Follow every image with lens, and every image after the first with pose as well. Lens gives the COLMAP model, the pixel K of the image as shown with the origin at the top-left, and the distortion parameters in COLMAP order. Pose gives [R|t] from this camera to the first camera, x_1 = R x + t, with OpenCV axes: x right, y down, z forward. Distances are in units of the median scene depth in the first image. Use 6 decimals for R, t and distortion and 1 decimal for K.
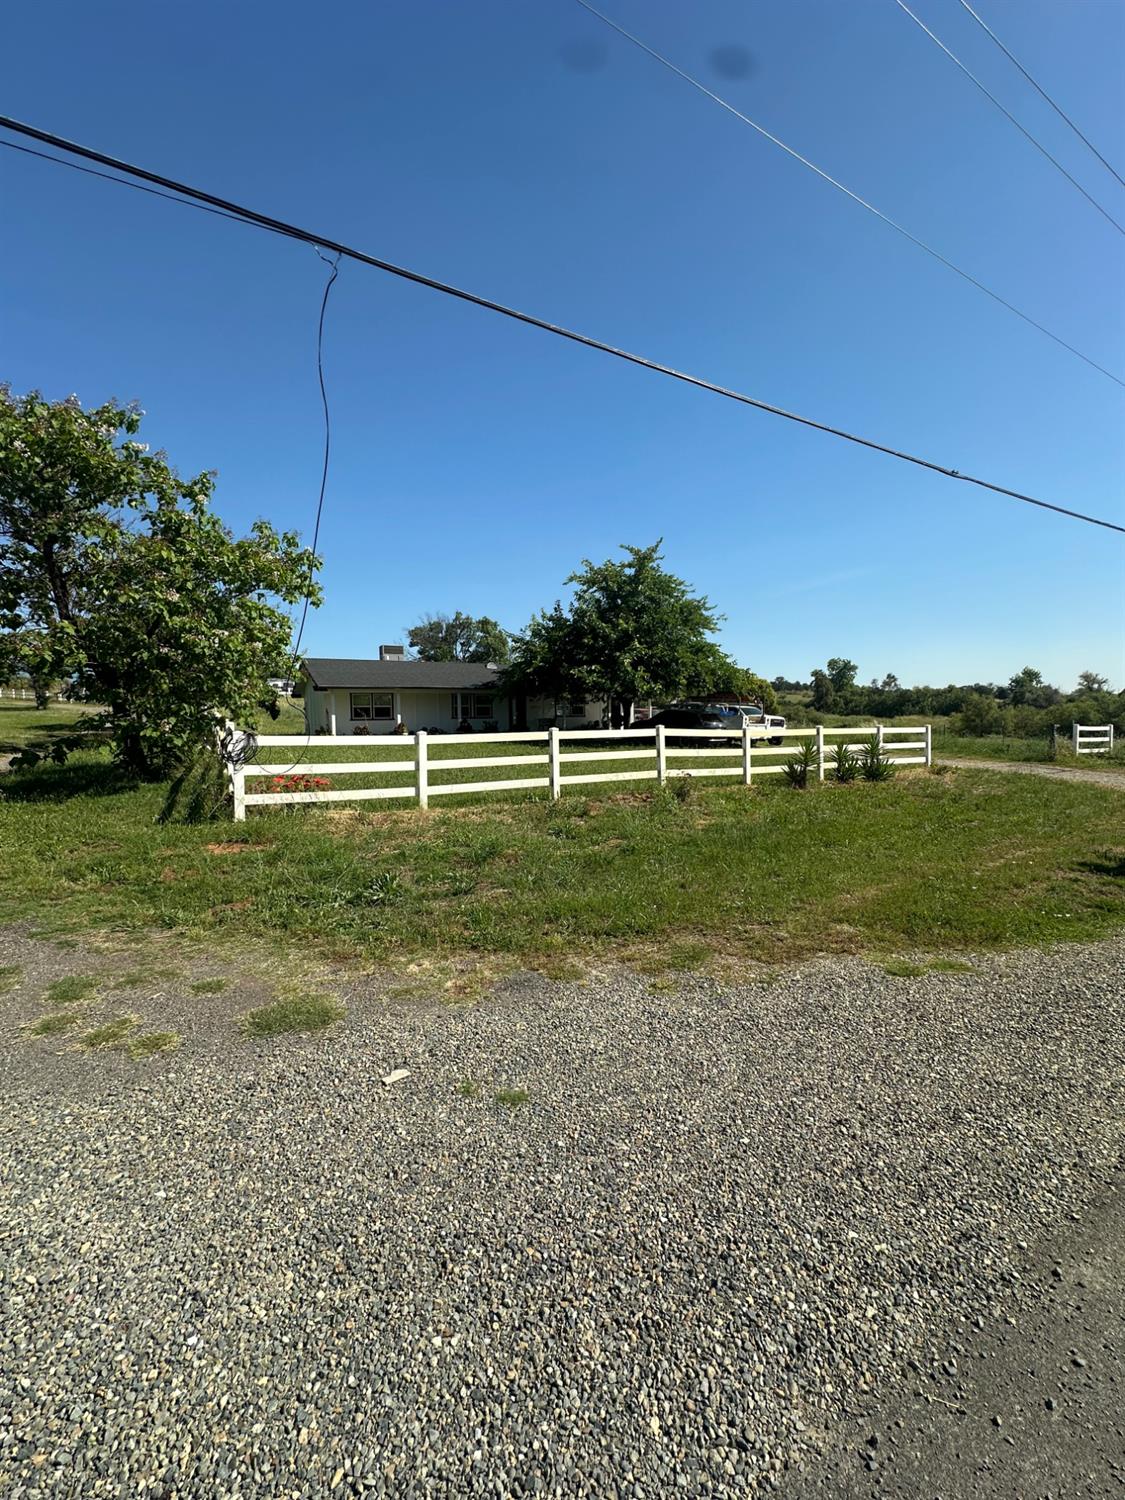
lens RADIAL K [[604.6, 0, 565.7], [0, 604.6, 760.1], [0, 0, 1]] dist [-0.001259, 0.000743]
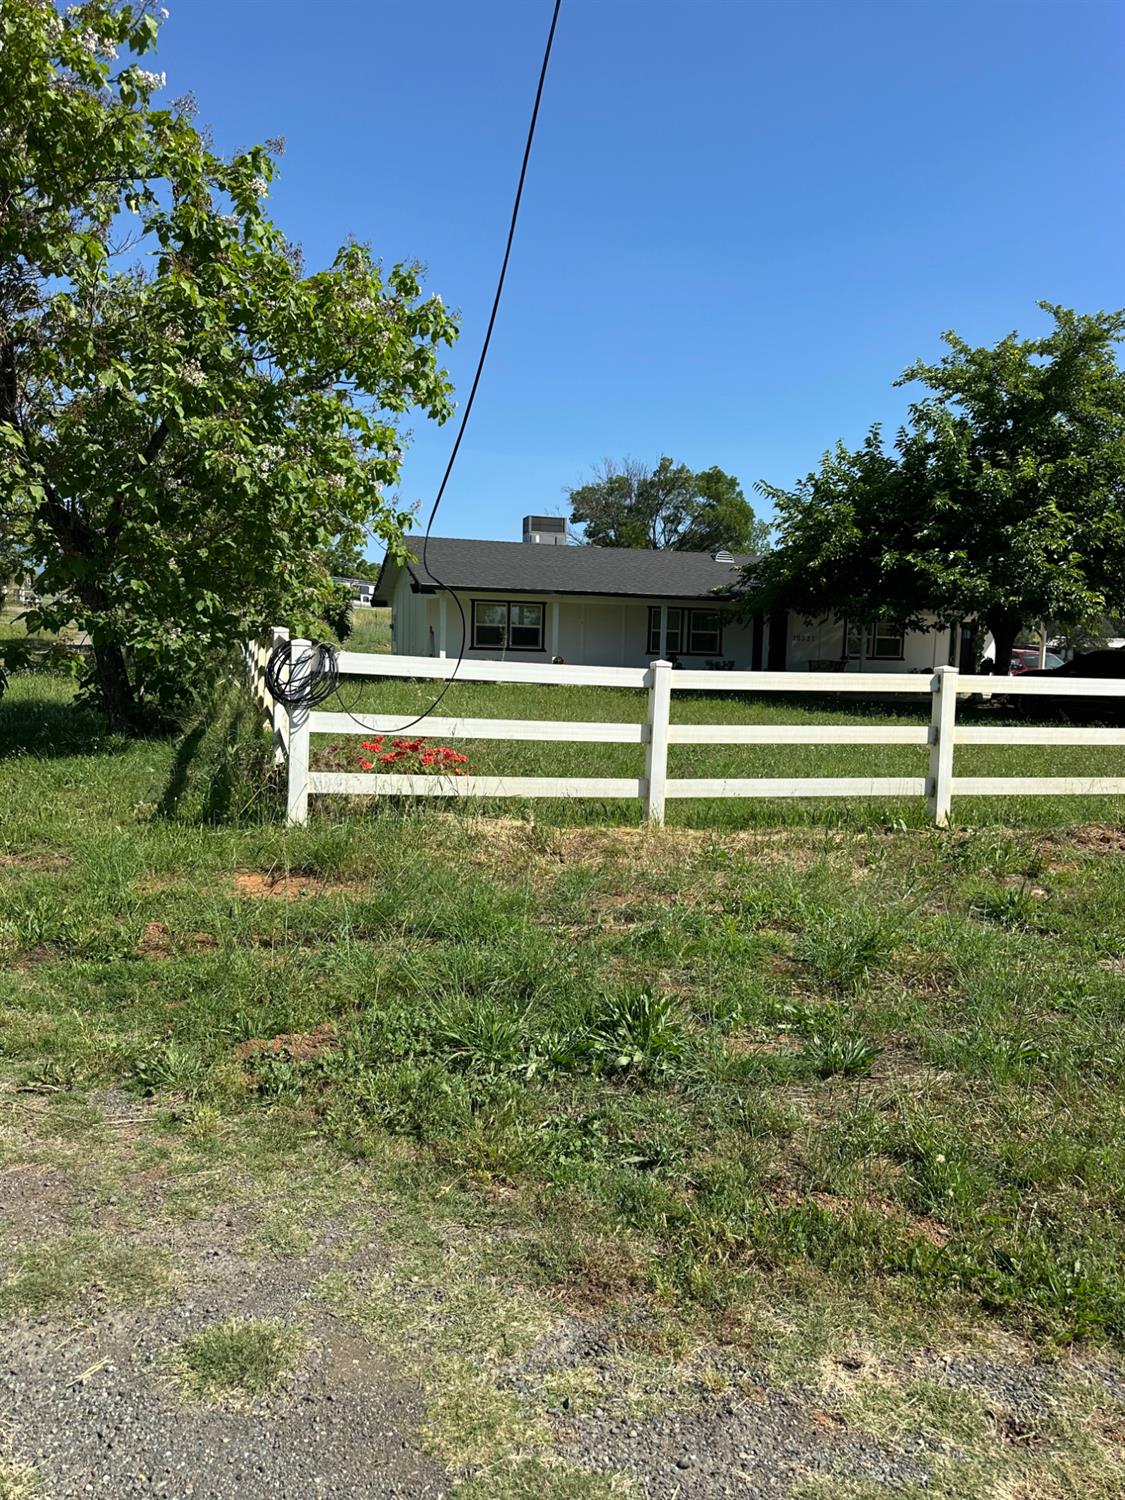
lens RADIAL K [[1070.9, 0, 565.0], [0, 1070.9, 747.4], [0, 0, 1]] dist [0.046316, -0.028402]
pose [[0.971509, 0.060052, -0.229267, -0.107928], [-0.057787, 0.998191, 0.016588, 0.009114], [0.229848, -0.002867, 0.973222, 0.167909]]
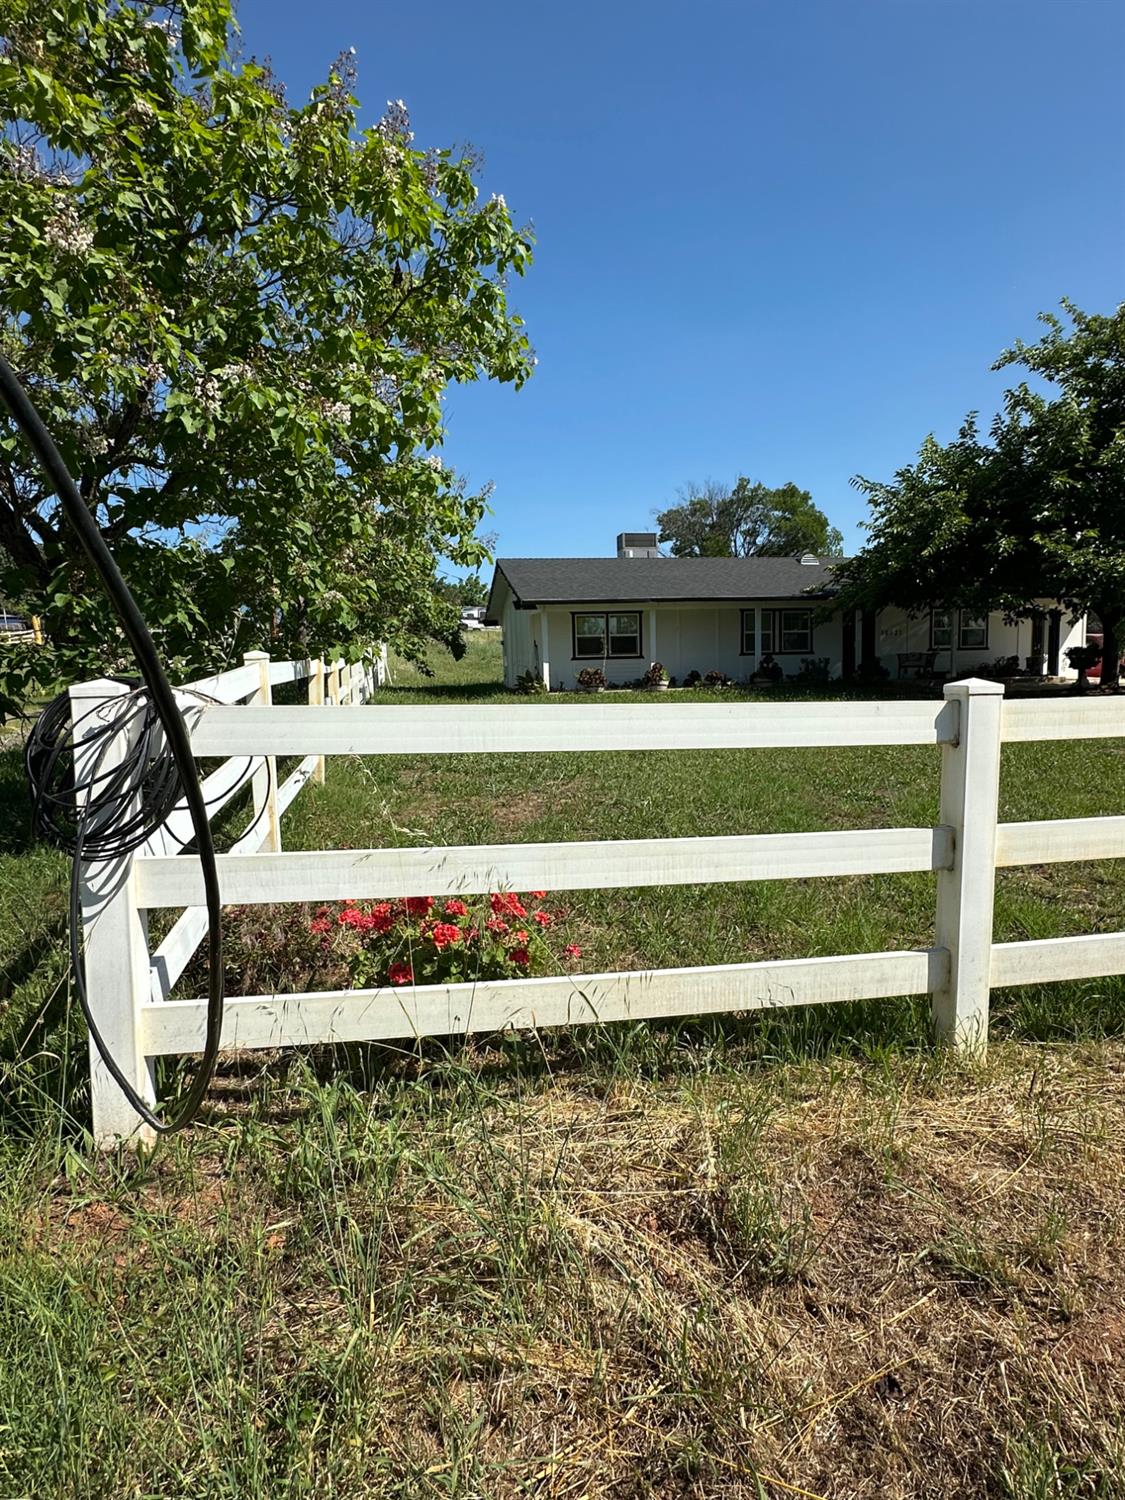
lens RADIAL K [[832.7, 0, 568.1], [0, 832.7, 741.4], [0, 0, 1]] dist [-0.017293, 0.001028]
pose [[0.944504, 0.022470, -0.327731, -0.252649], [-0.013052, 0.999437, 0.030907, -0.030611], [0.328241, -0.024914, 0.944265, 0.633733]]
